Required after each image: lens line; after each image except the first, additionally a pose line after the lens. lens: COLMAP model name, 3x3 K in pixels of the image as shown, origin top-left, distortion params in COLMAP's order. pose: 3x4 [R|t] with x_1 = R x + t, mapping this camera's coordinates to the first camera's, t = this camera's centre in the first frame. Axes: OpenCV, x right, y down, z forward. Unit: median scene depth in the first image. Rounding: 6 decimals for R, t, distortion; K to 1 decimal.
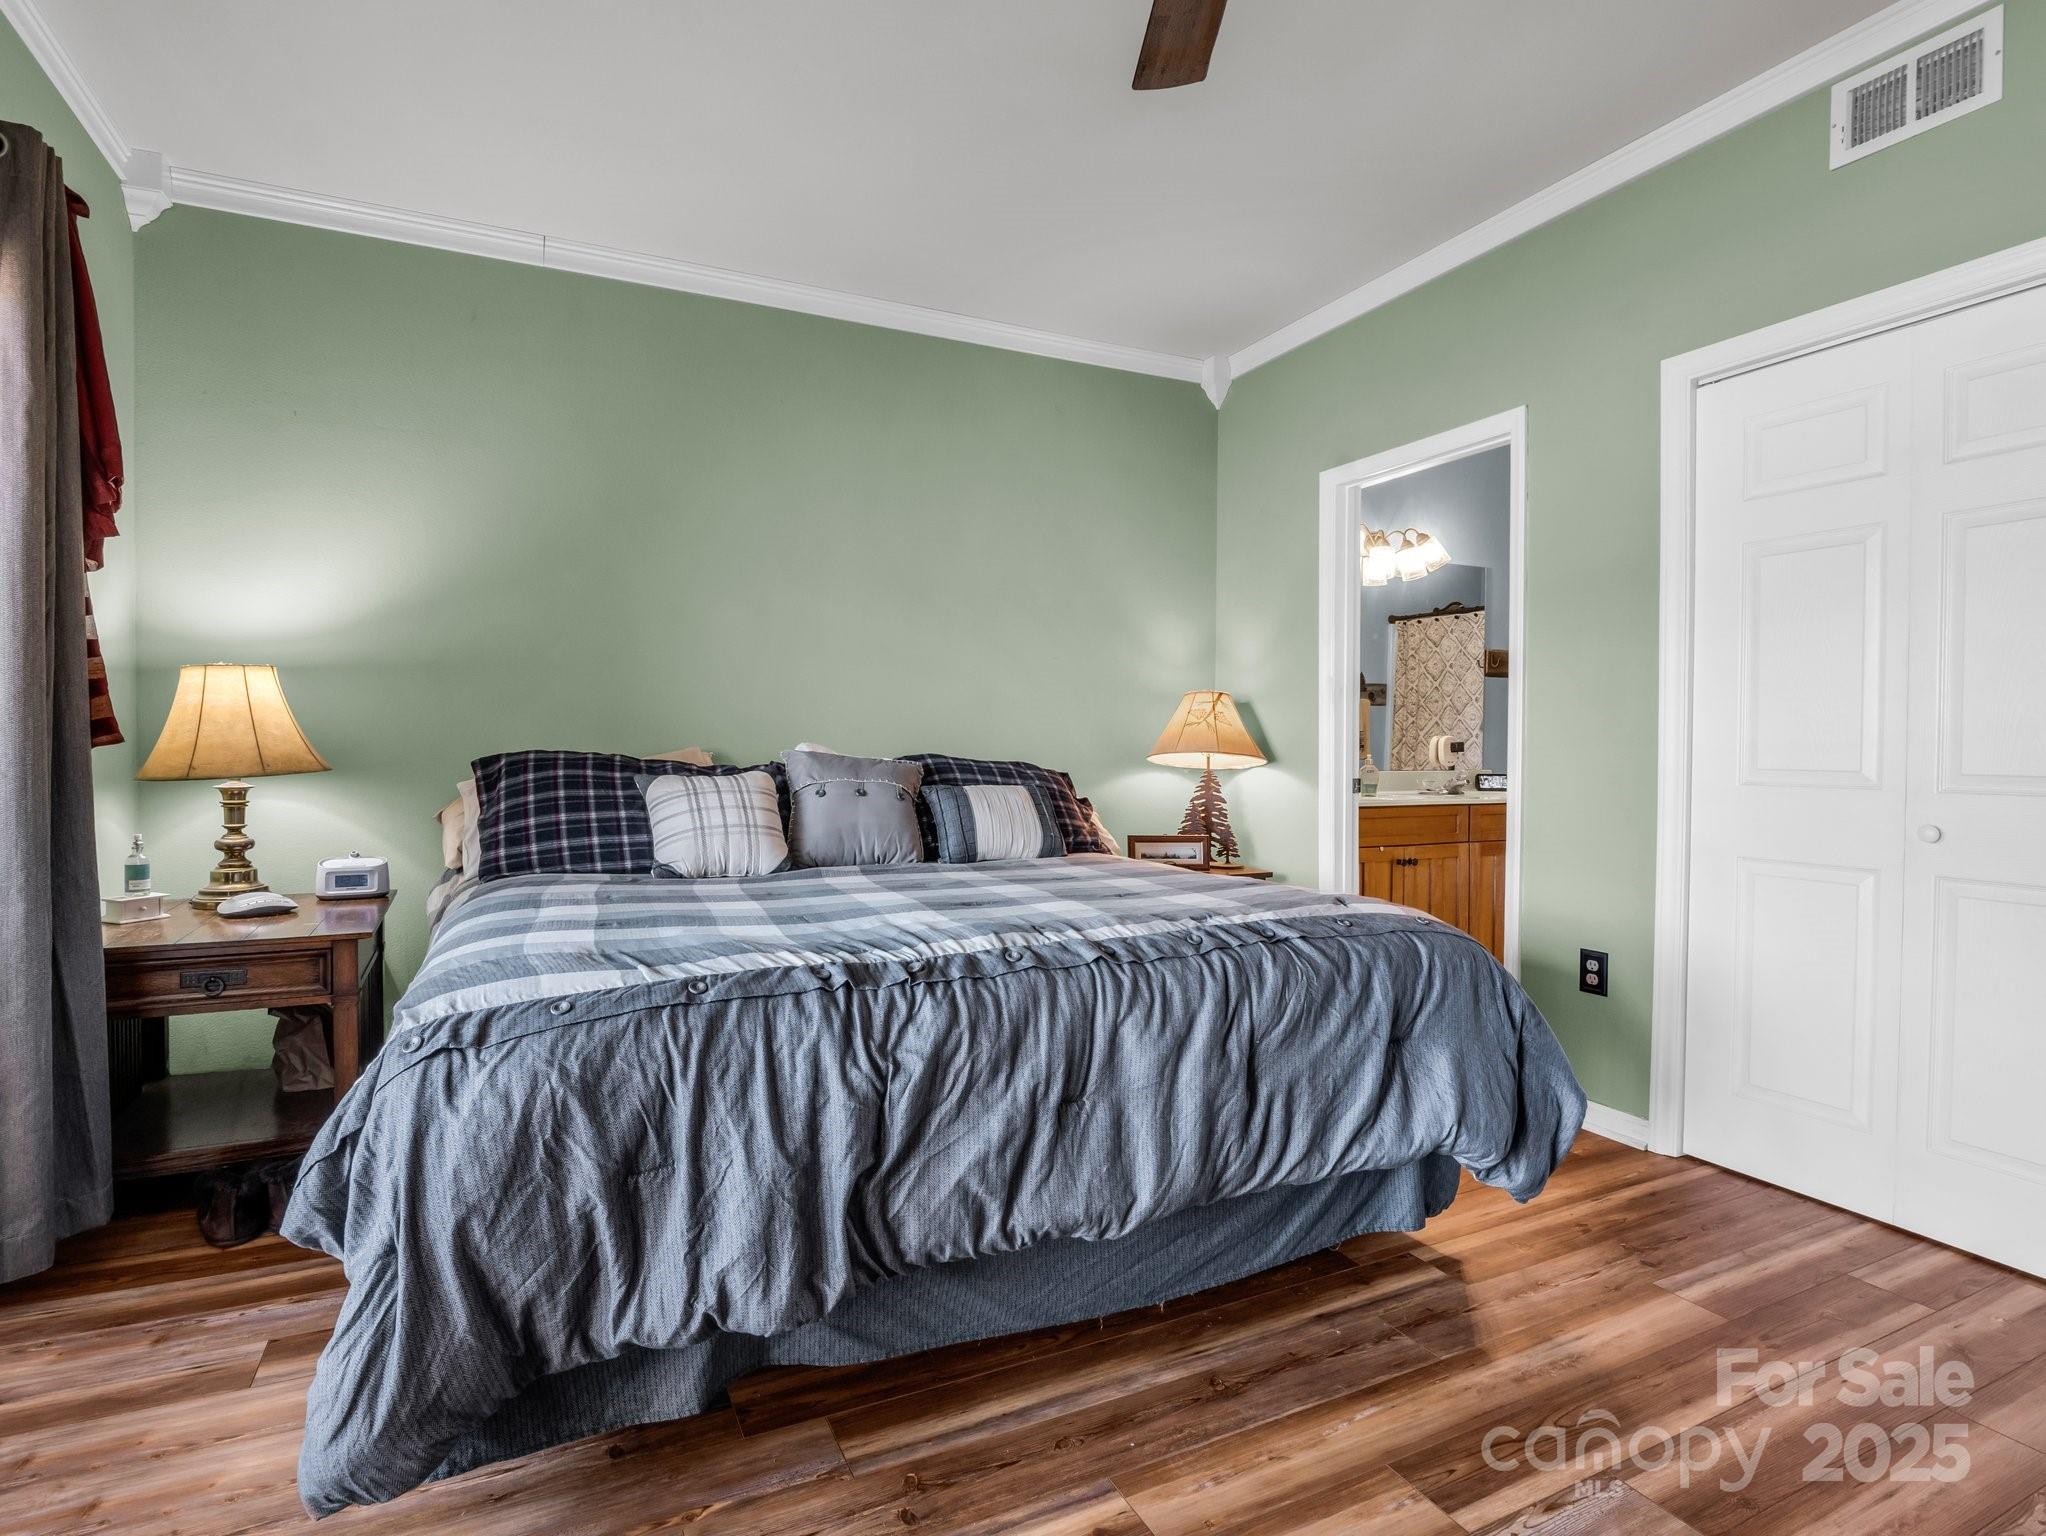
lens RADIAL K [[1027.5, 0, 1023.0], [0, 1027.5, 768.0], [0, 0, 1]] dist [-0.013664, -0.000288]
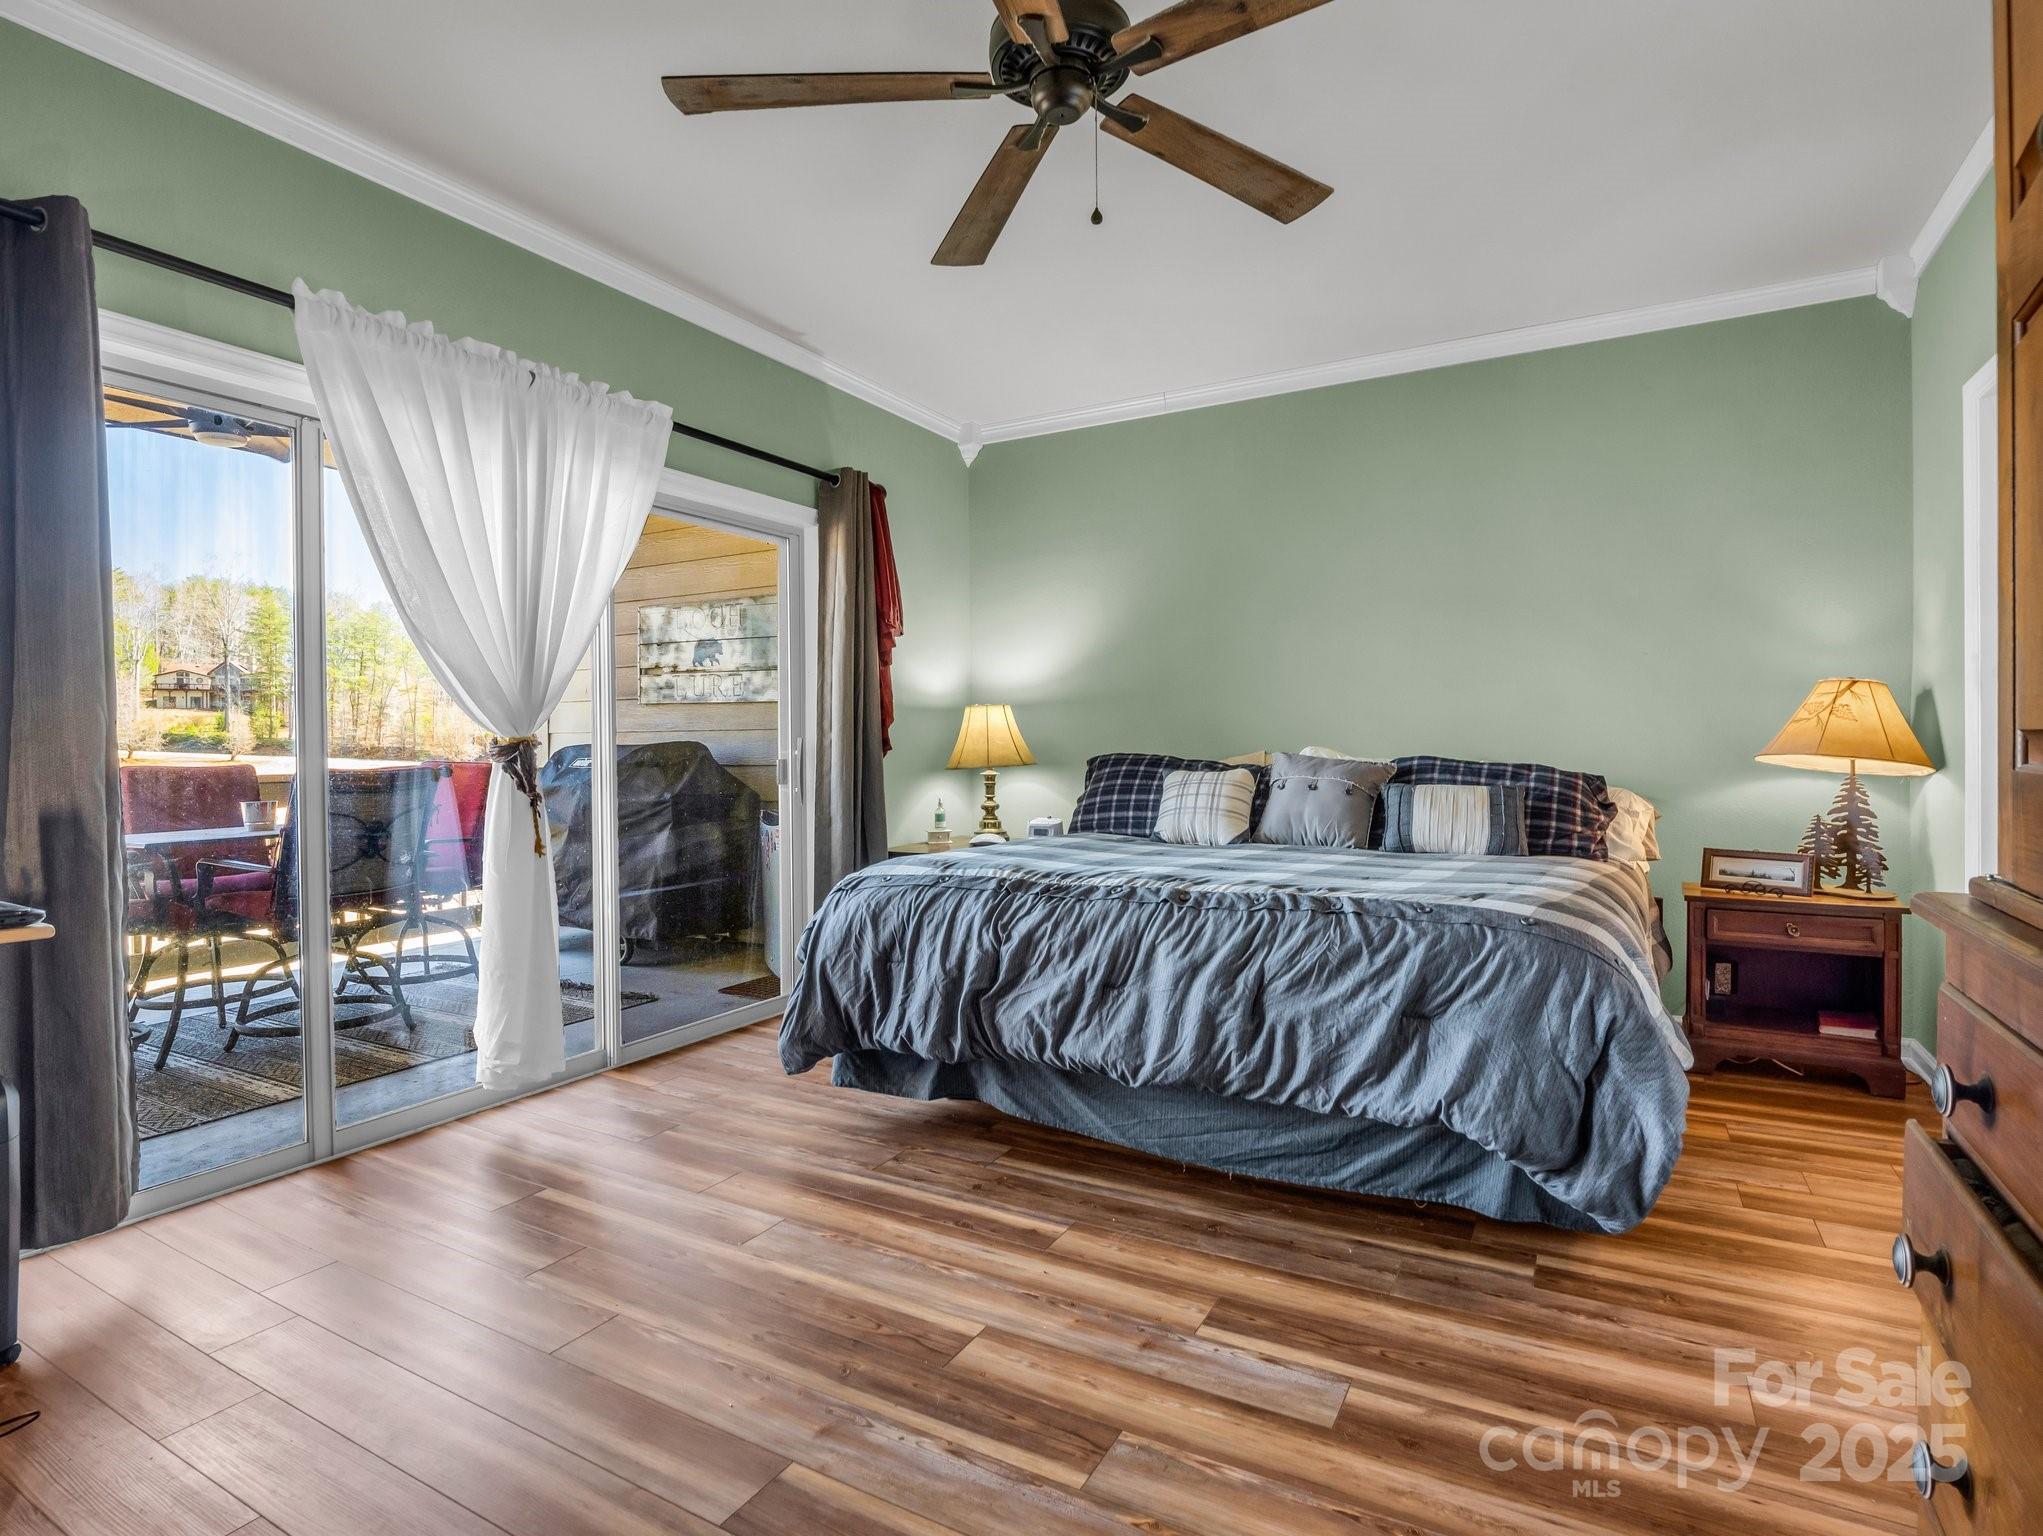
lens RADIAL K [[996.0, 0, 1021.5], [0, 996.0, 768.0], [0, 0, 1]] dist [-0.013211, -0.001700]
pose [[0.599749, 0.011077, -0.800112, 1.014296], [-0.012571, 0.999911, 0.004420, 0.000128], [0.800089, 0.007407, 0.599835, 0.017104]]
